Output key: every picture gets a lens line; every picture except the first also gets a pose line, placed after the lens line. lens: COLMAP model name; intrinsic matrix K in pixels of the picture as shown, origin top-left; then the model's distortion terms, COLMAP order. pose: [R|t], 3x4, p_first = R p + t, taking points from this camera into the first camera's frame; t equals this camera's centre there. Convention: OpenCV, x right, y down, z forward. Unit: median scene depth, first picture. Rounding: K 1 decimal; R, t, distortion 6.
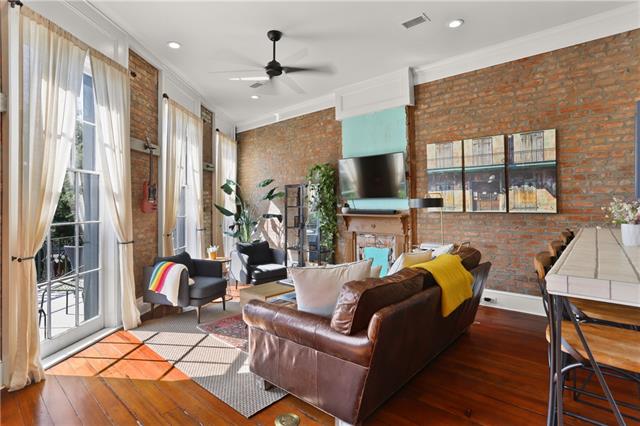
lens RADIAL K [[323.1, 0, 322.8], [0, 323.1, 207.1], [0, 0, 1]] dist [-0.011282, 0.005592]
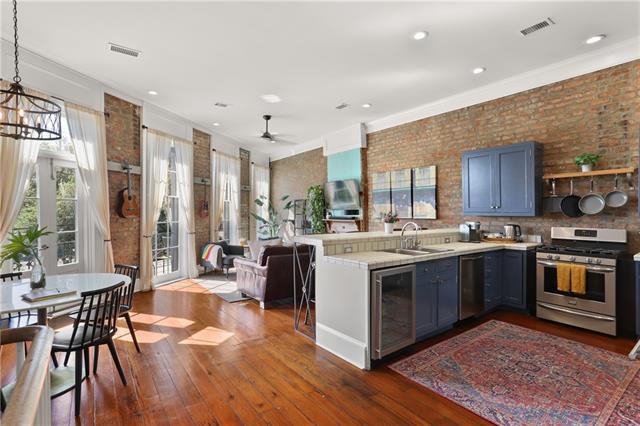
lens RADIAL K [[309.6, 0, 318.9], [0, 309.6, 216.0], [0, 0, 1]] dist [-0.000838, -0.000532]
pose [[0.978462, 0.003868, -0.206392, 0.412978], [-0.002704, 0.999979, 0.005925, -0.003311], [0.206410, -0.005240, 0.978452, -0.518704]]
